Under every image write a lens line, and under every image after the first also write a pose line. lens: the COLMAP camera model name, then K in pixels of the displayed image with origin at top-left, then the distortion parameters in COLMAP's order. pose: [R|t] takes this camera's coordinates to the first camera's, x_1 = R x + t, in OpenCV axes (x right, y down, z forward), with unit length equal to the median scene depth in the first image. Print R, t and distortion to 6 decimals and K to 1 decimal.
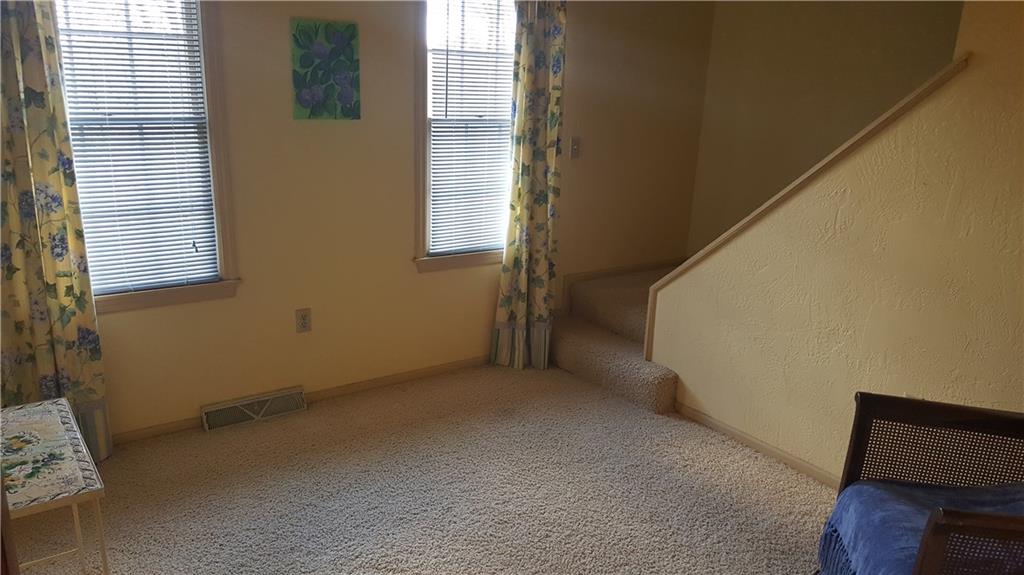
lens RADIAL K [[766.6, 0, 509.0], [0, 766.6, 293.9], [0, 0, 1]] dist [0.150166, -0.239927]
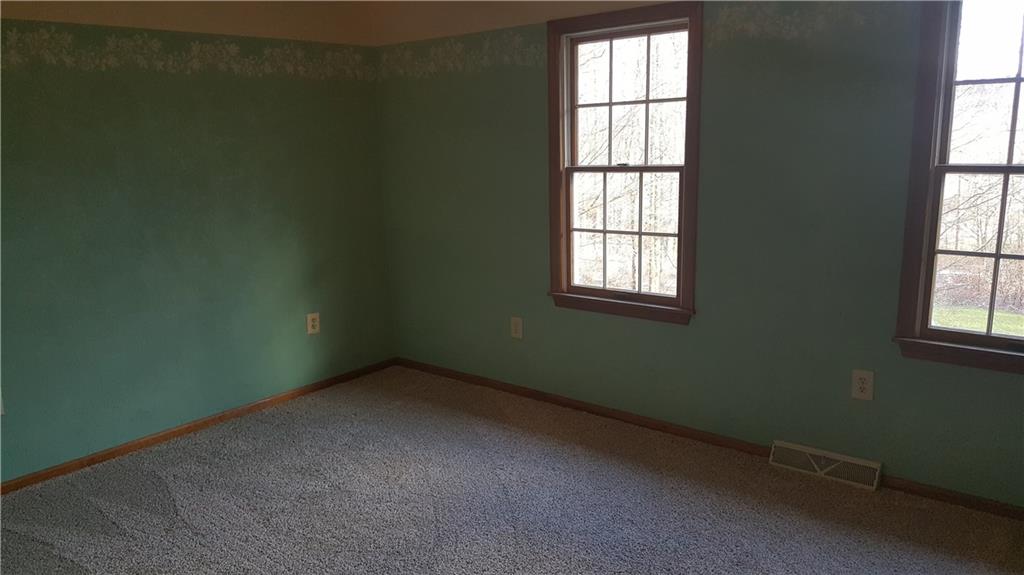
lens RADIAL K [[766.6, 0, 509.0], [0, 766.6, 293.9], [0, 0, 1]] dist [0.150166, -0.239927]
pose [[0.301039, 0.165719, -0.939102, 0.773917], [-0.221278, 0.970045, 0.100246, -0.120635], [0.927584, 0.177625, 0.328691, 0.499774]]
